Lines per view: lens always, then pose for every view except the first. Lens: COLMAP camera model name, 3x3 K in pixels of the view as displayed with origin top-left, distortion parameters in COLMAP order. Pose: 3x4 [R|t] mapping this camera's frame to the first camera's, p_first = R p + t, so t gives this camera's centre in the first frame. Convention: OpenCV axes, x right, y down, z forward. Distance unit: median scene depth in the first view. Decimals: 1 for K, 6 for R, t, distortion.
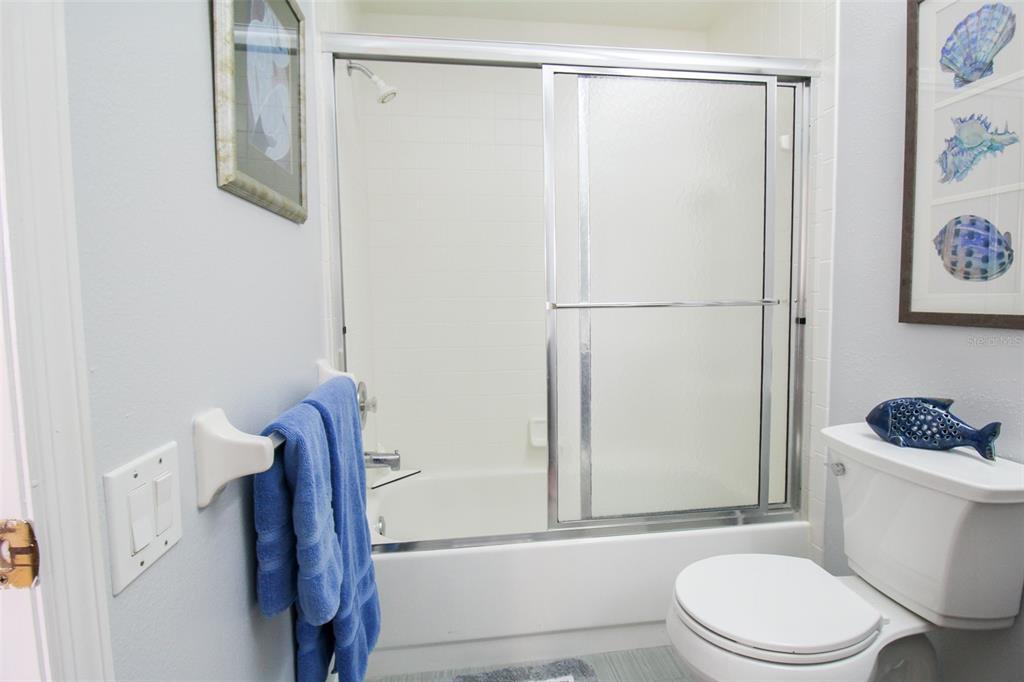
lens RADIAL K [[510.4, 0, 520.1], [0, 510.4, 338.6], [0, 0, 1]] dist [0.001033, -0.012778]
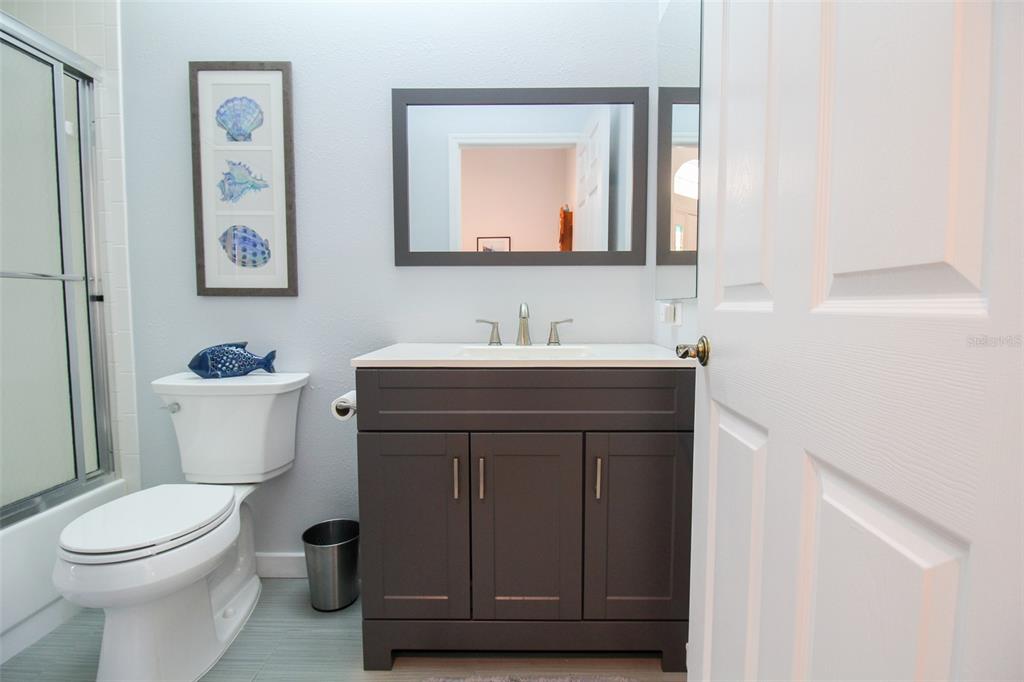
lens RADIAL K [[499.4, 0, 518.5], [0, 499.4, 338.2], [0, 0, 1]] dist [0.000982, -0.011690]
pose [[0.141606, -0.045651, 0.988870, -0.539119], [0.073459, 0.996666, 0.035492, 0.112964], [-0.987194, 0.067616, 0.144487, -0.050969]]
